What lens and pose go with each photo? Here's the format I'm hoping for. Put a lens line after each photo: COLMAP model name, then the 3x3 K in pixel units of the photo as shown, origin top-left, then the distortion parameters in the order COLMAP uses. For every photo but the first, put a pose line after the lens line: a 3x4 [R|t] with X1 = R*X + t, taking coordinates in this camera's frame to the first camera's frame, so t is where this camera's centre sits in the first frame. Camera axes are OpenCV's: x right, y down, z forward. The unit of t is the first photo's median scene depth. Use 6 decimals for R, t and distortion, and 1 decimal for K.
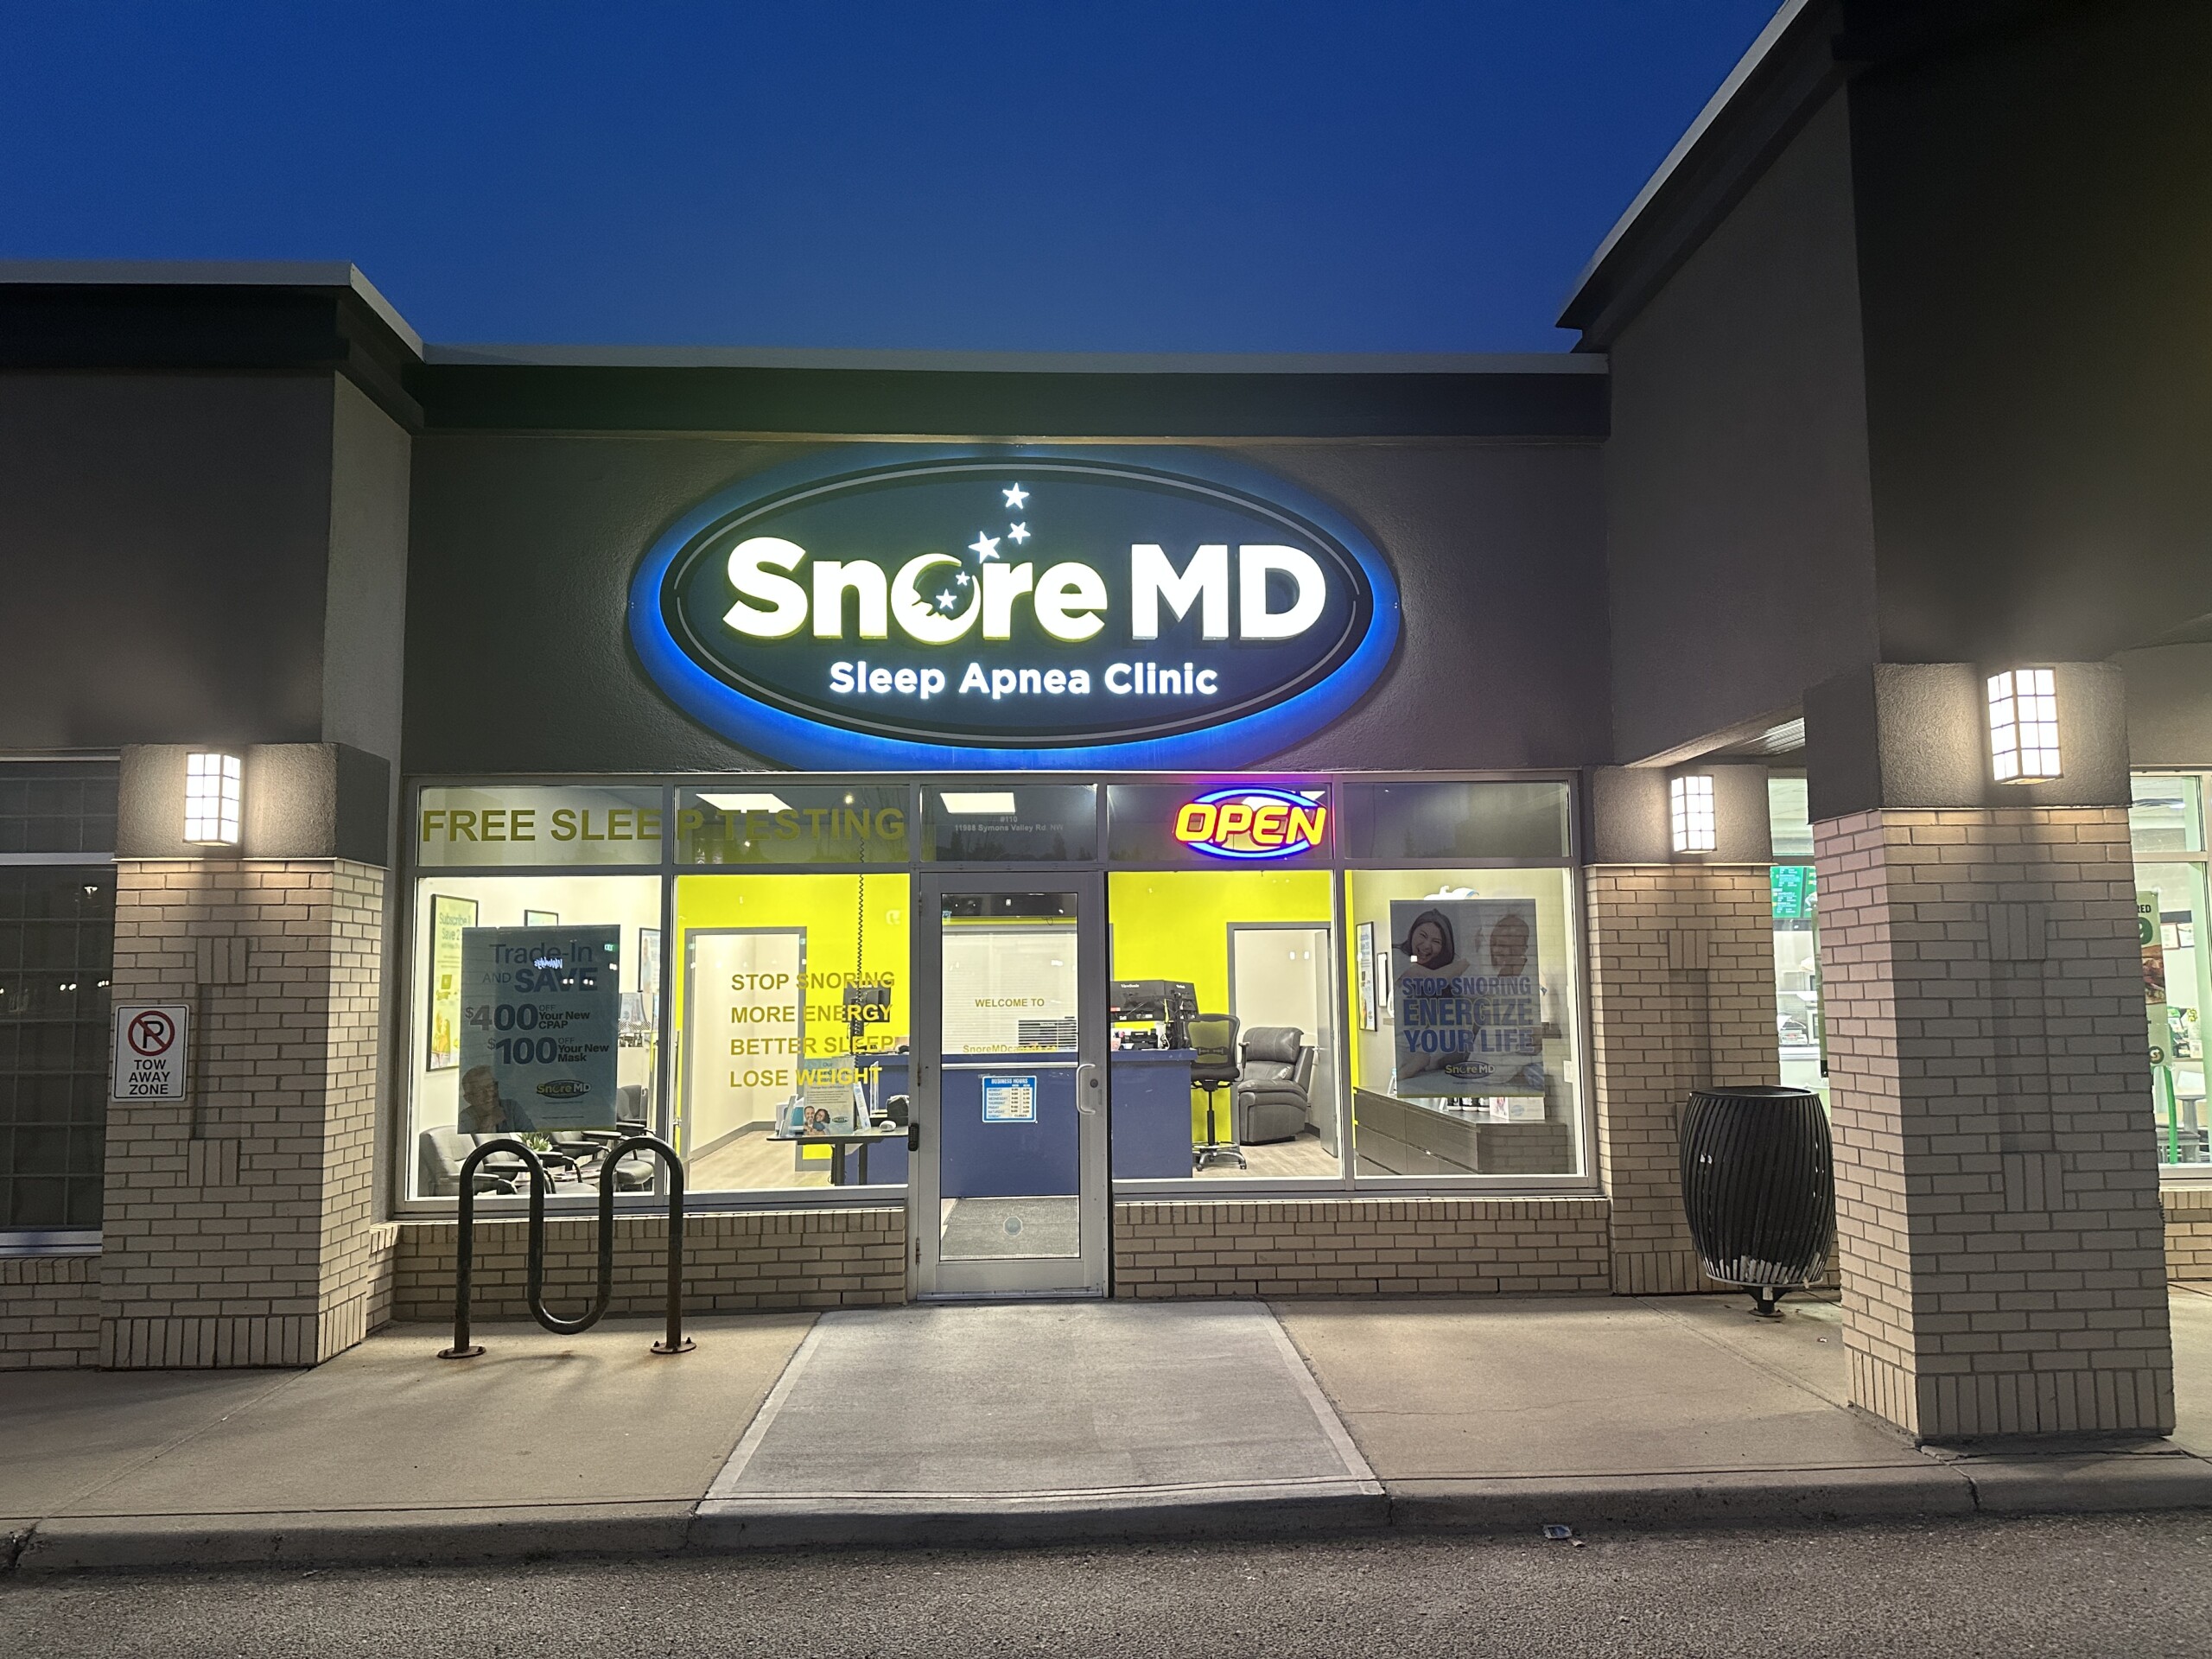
lens RADIAL K [[1525.9, 0, 1107.1], [0, 1525.9, 845.3], [0, 0, 1]] dist [0.143561, -0.239352]
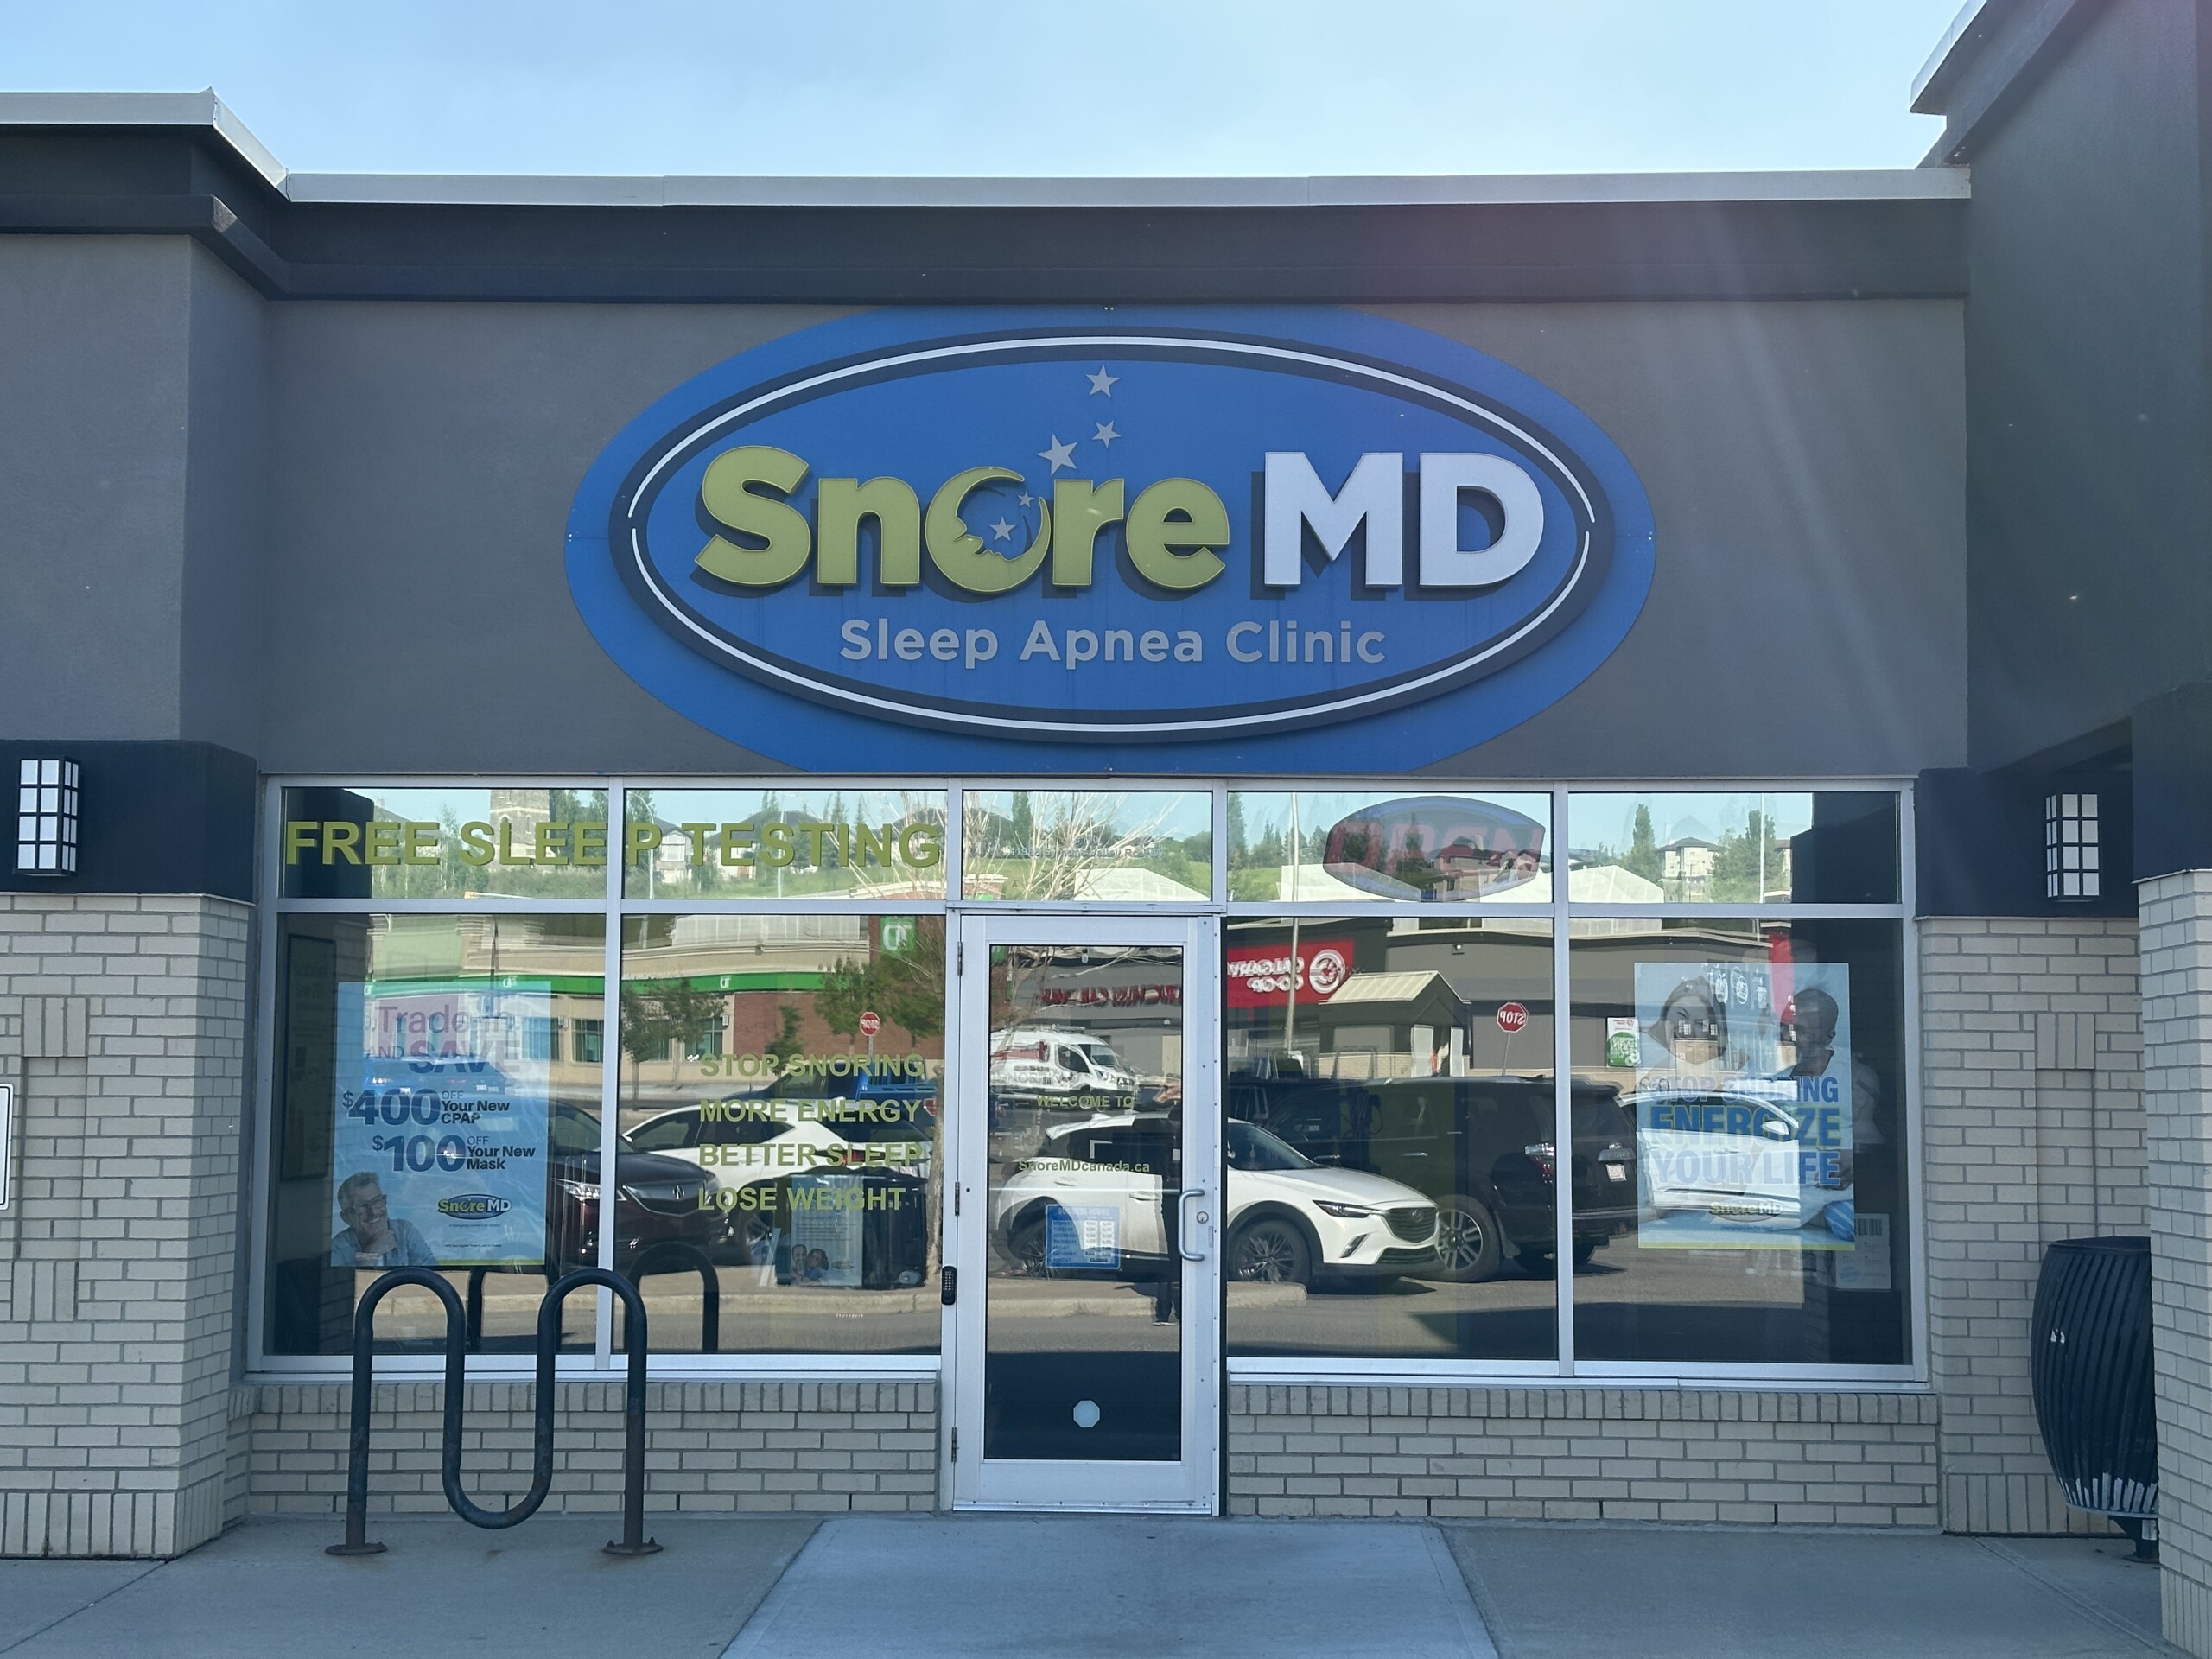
lens RADIAL K [[3125.4, 0, 1106.0], [0, 3125.4, 829.5], [0, 0, 1]] dist [0.118426, -0.075204]
pose [[0.997738, 0.011910, -0.066162, 0.040225], [-0.011021, 0.999844, 0.013783, -0.042596], [0.066316, -0.013022, 0.997714, -0.440289]]
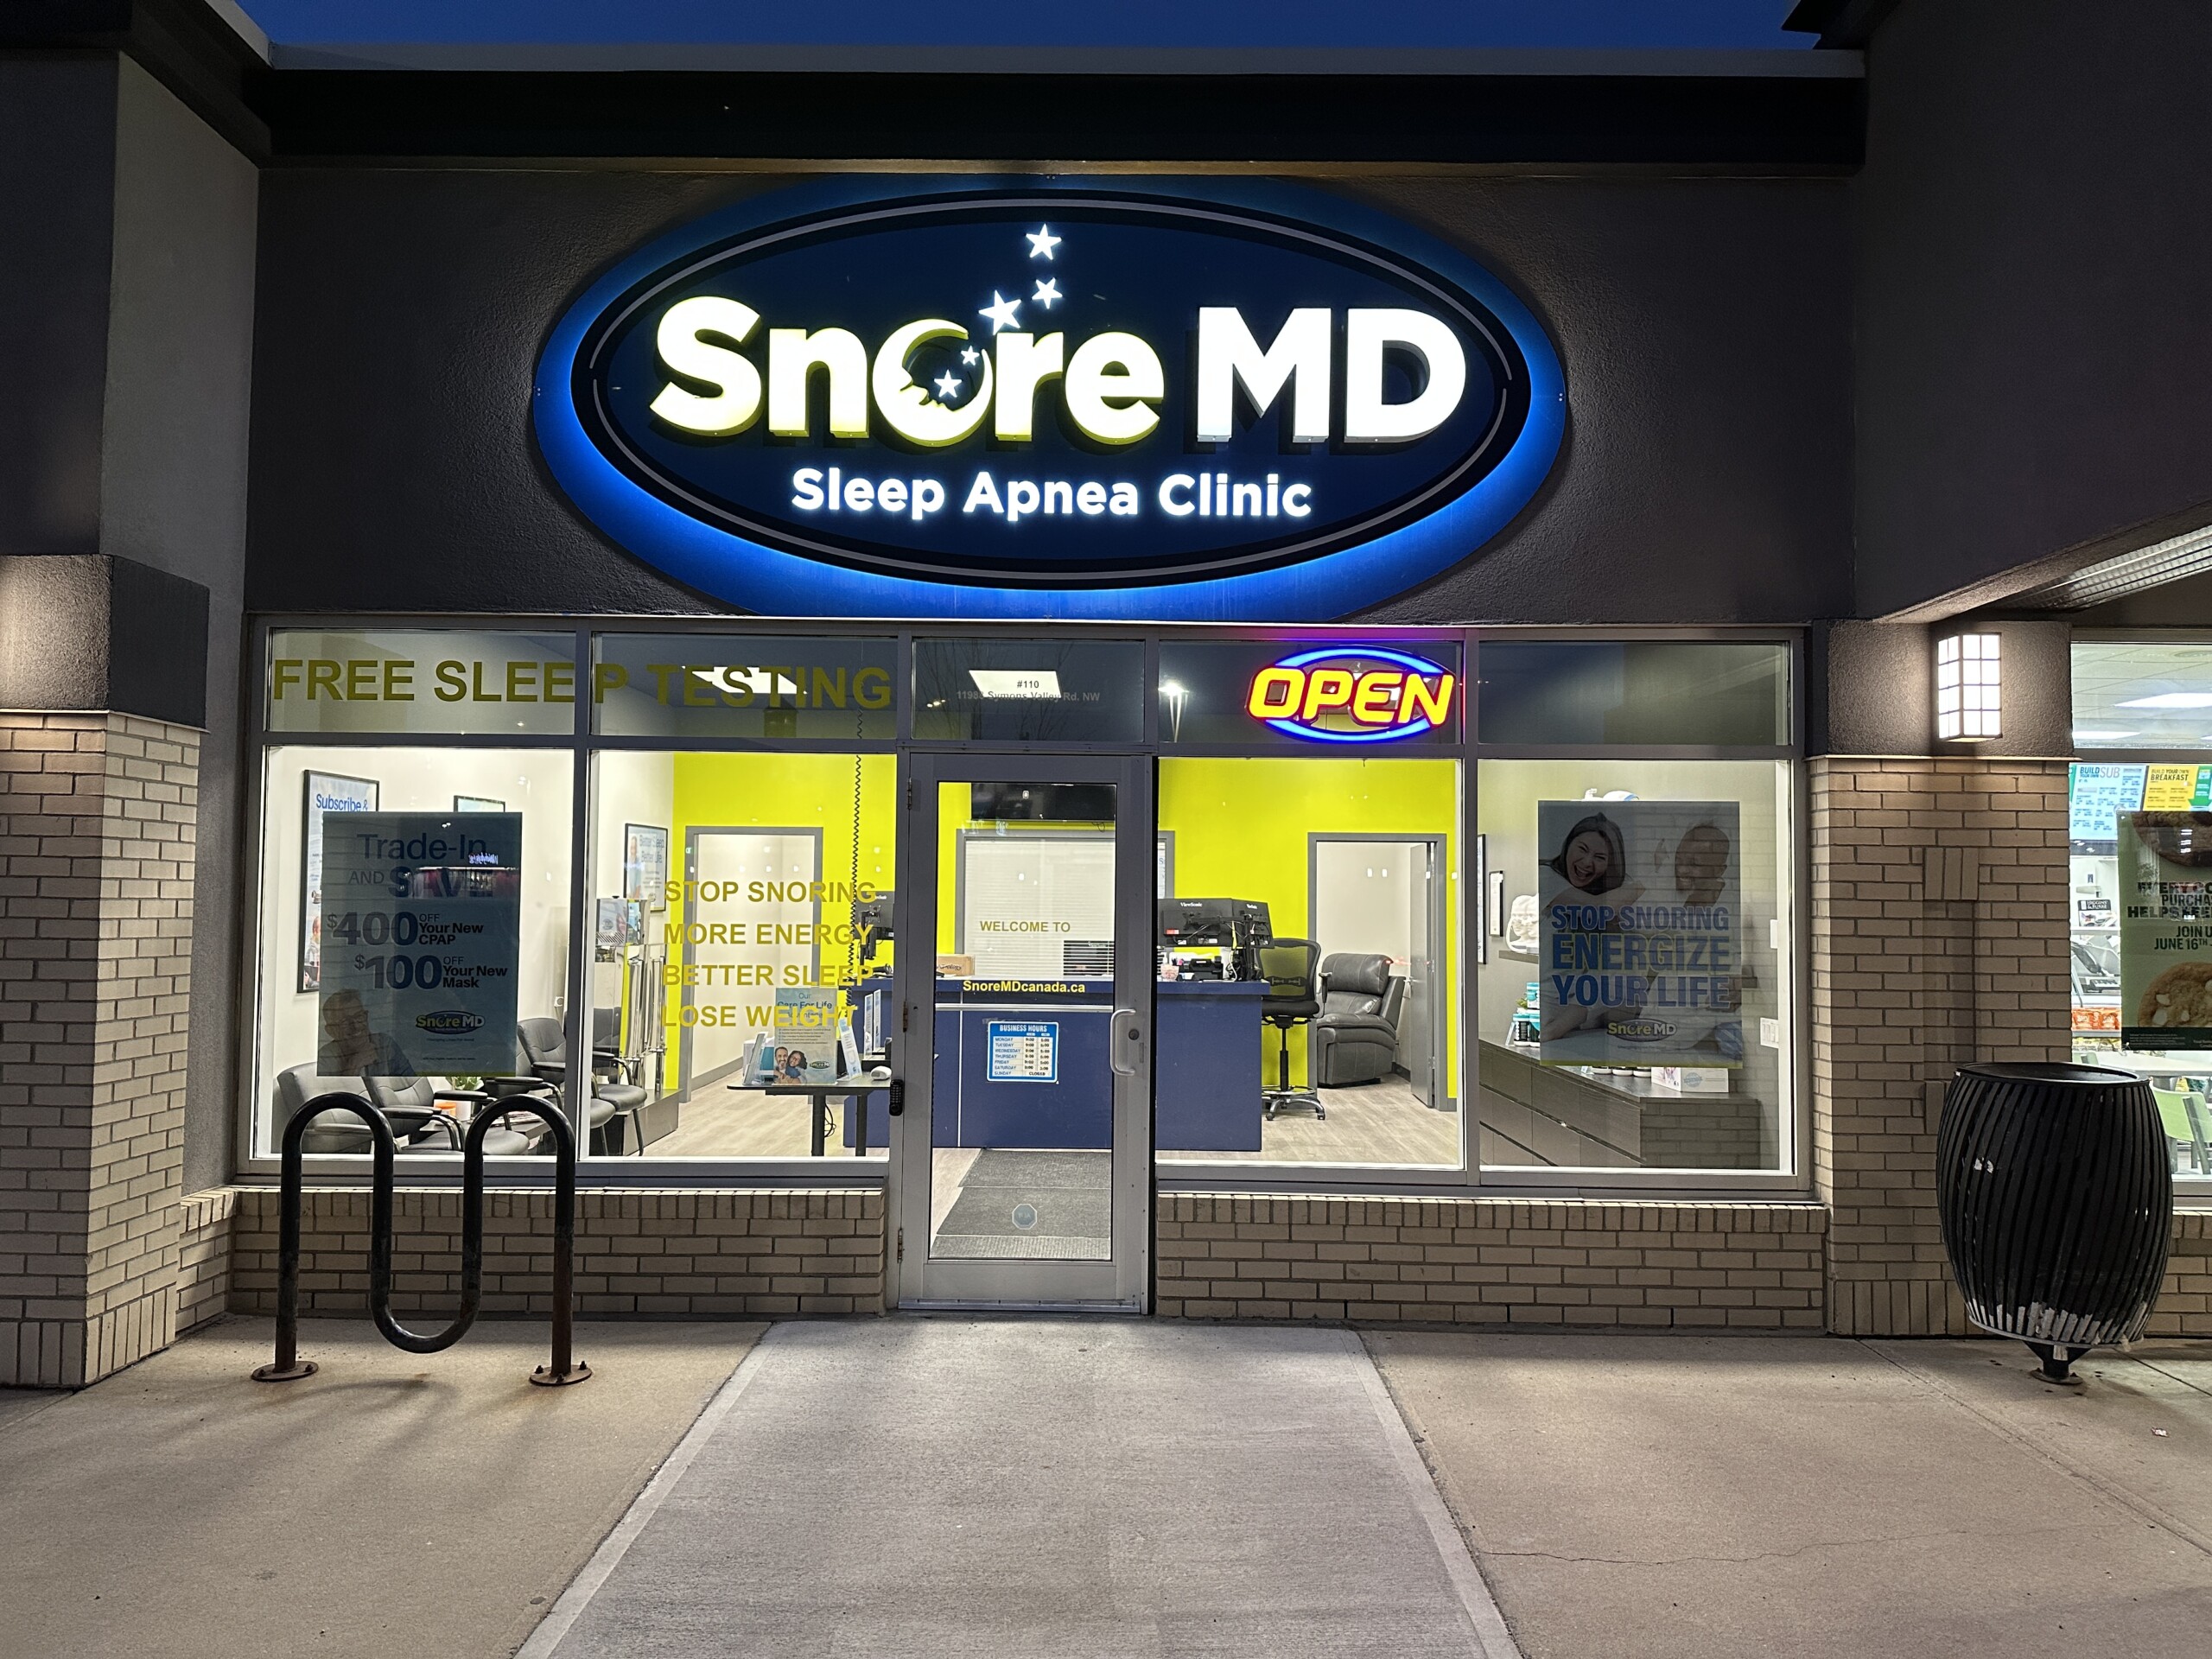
lens RADIAL K [[1562.8, 0, 1092.6], [0, 1562.8, 838.0], [0, 0, 1]] dist [0.133316, -0.207790]
pose [[0.998297, 0.019783, -0.054874, 0.011688], [-0.016845, 0.998426, 0.053504, 0.017203], [0.055846, -0.052489, 0.997059, 0.231171]]
